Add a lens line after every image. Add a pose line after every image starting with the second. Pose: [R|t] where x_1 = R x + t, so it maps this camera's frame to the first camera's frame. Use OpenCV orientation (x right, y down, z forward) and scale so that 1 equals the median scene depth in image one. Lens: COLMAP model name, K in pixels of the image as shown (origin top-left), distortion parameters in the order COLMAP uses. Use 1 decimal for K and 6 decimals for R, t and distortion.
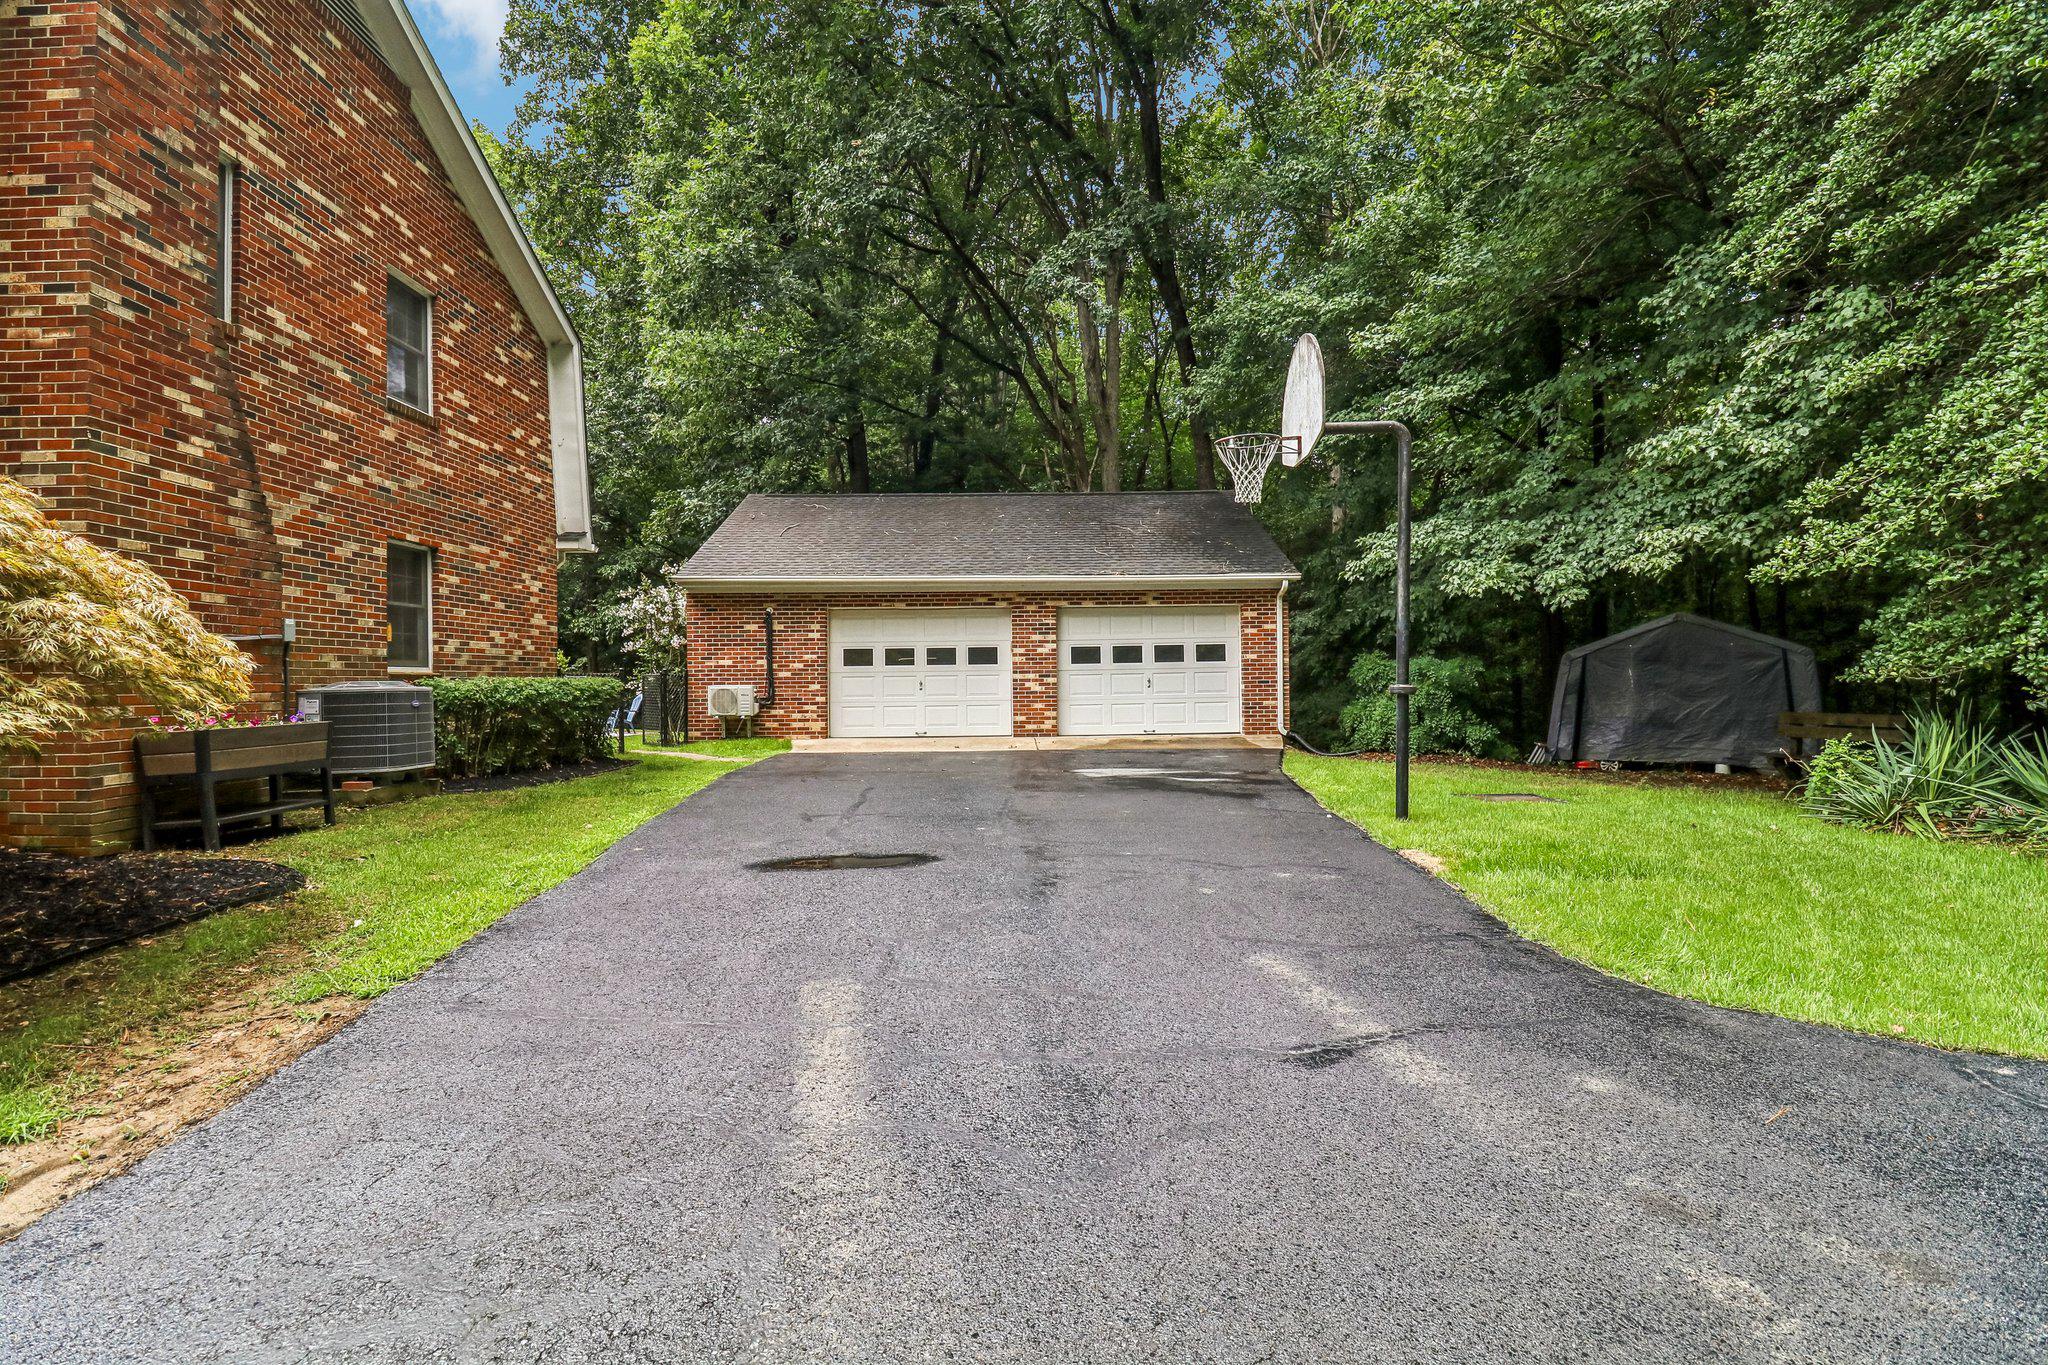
lens RADIAL K [[955.1, 0, 1007.9], [0, 955.1, 668.5], [0, 0, 1]] dist [0.001733, -0.012010]
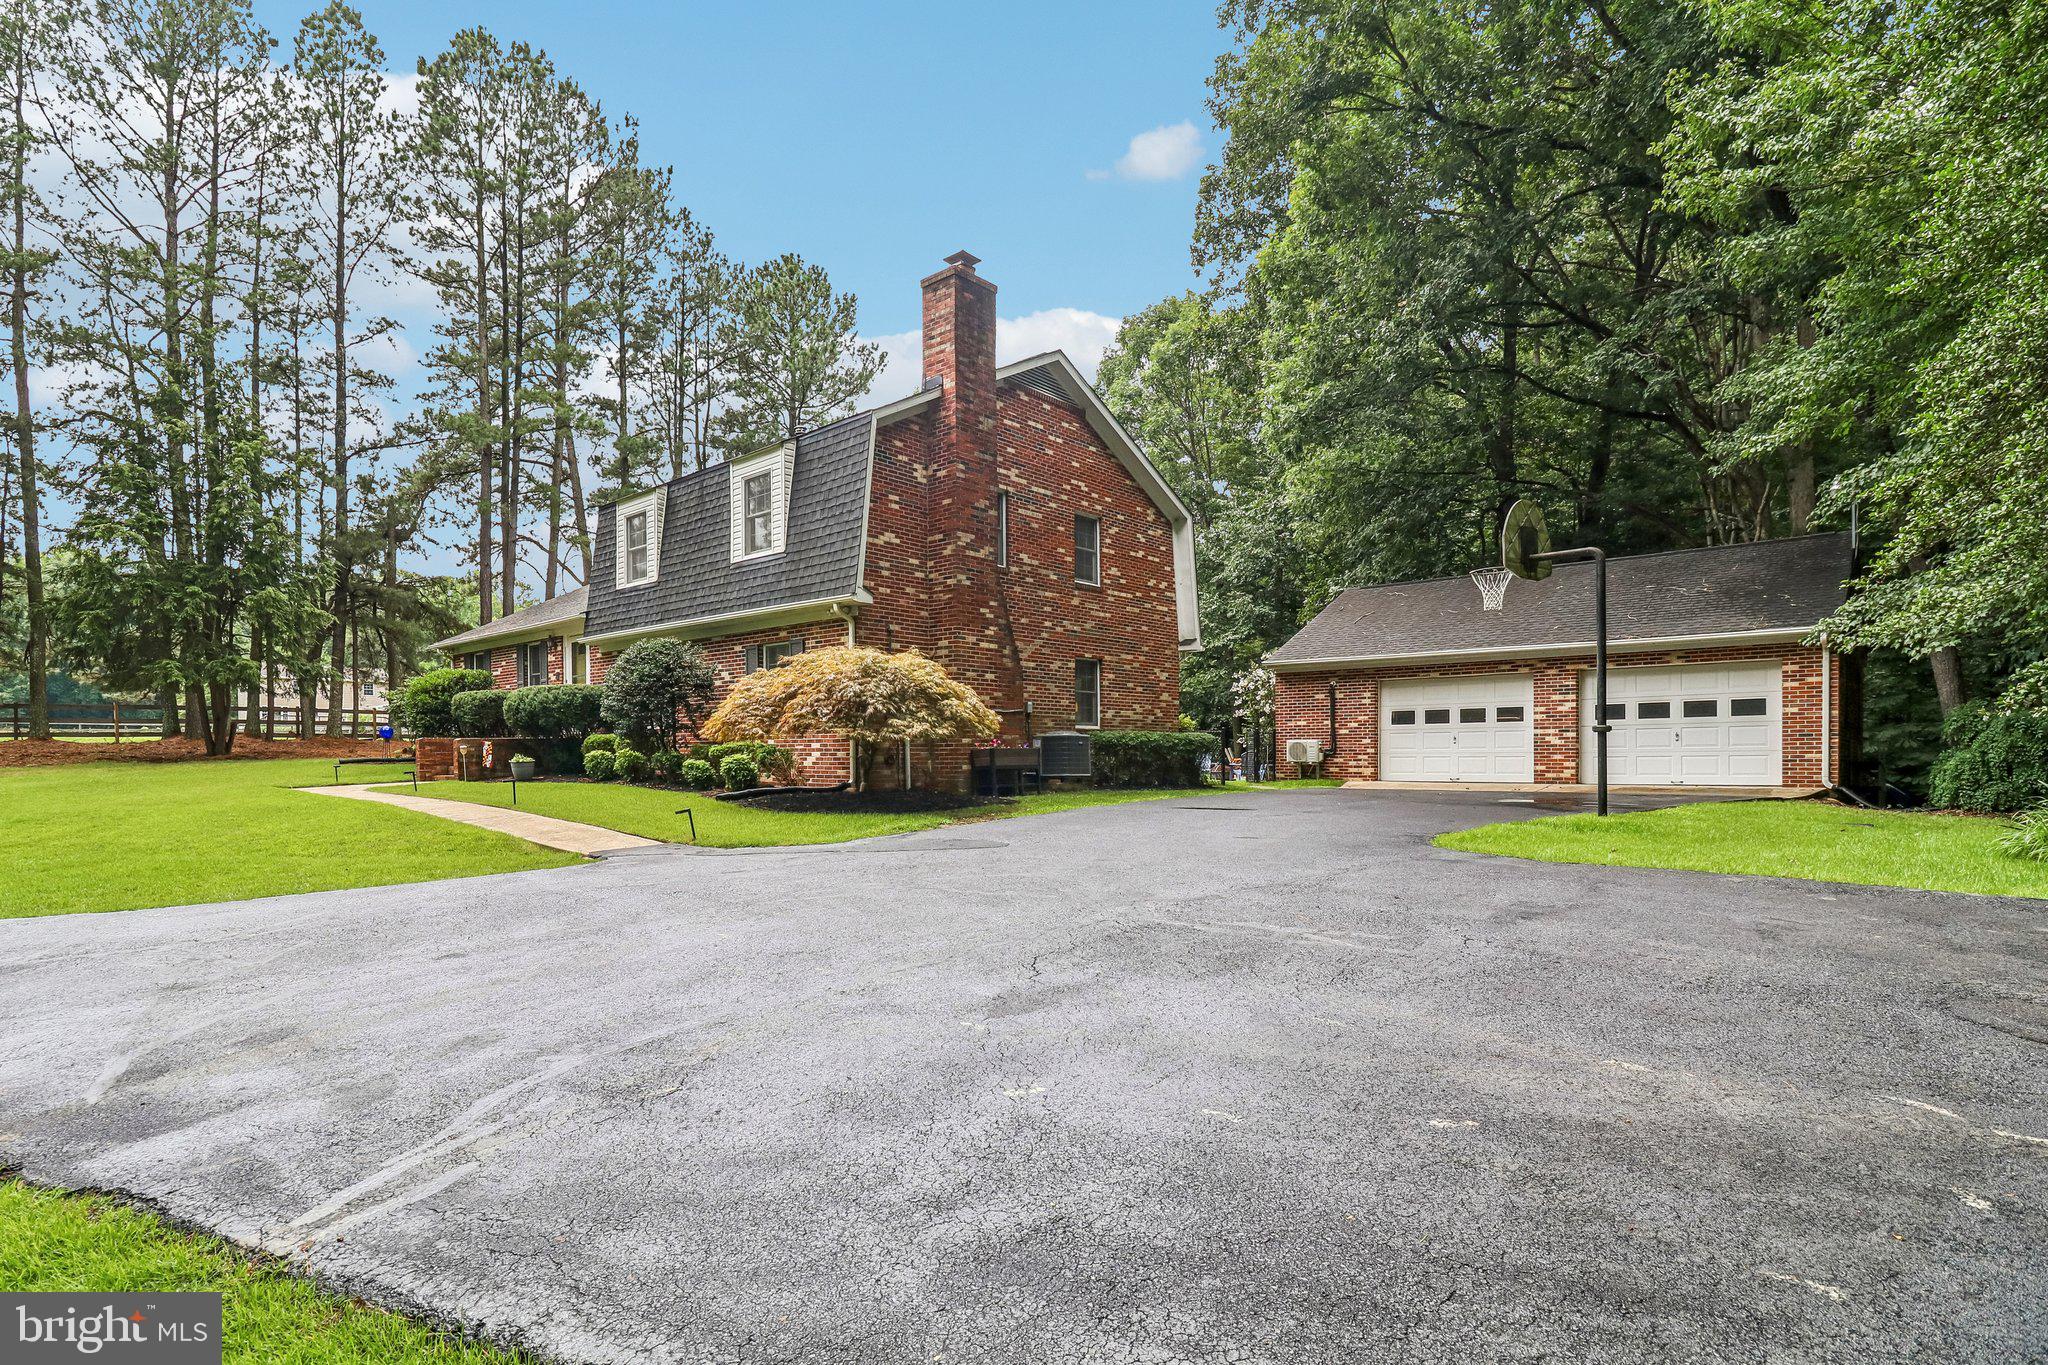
lens RADIAL K [[1060.7, 0, 1025.8], [0, 1060.7, 759.3], [0, 0, 1]] dist [0.004676, 0.000901]
pose [[0.756188, 0.007528, -0.654311, 0.608162], [0.004181, 0.999858, 0.016336, 0.028974], [0.654341, -0.015089, 0.756049, -0.612208]]
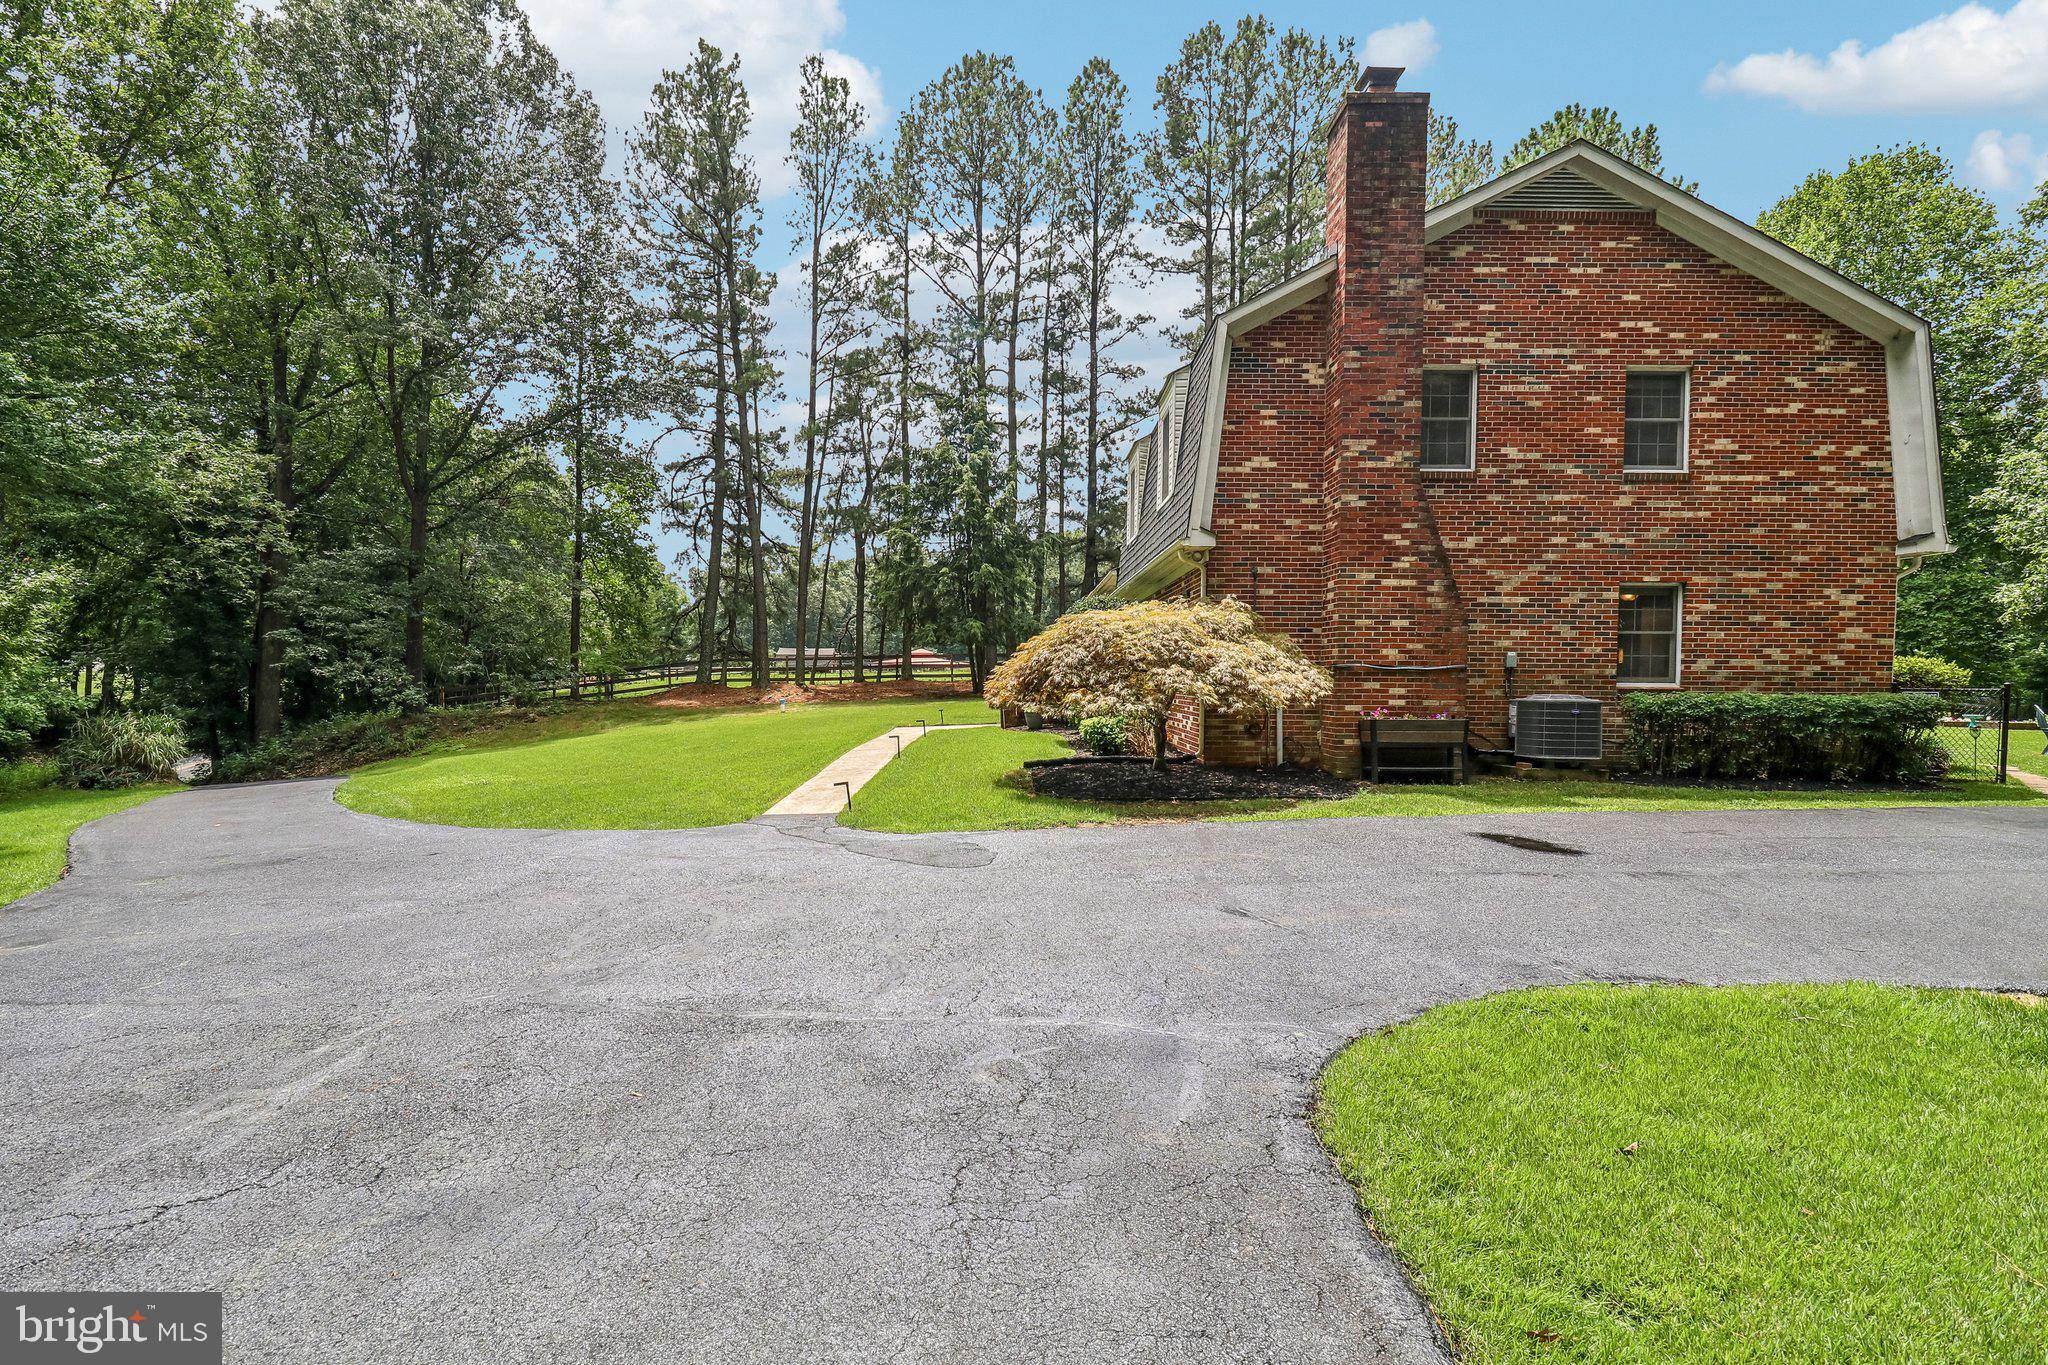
lens RADIAL K [[1020.3, 0, 1007.7], [0, 1020.3, 714.5], [0, 0, 1]] dist [0.001488, -0.014864]
pose [[-0.024233, 0.046207, -0.998638, 0.705602], [0.004755, 0.998925, 0.046105, -0.024833], [0.999695, -0.003631, -0.024426, 0.189941]]
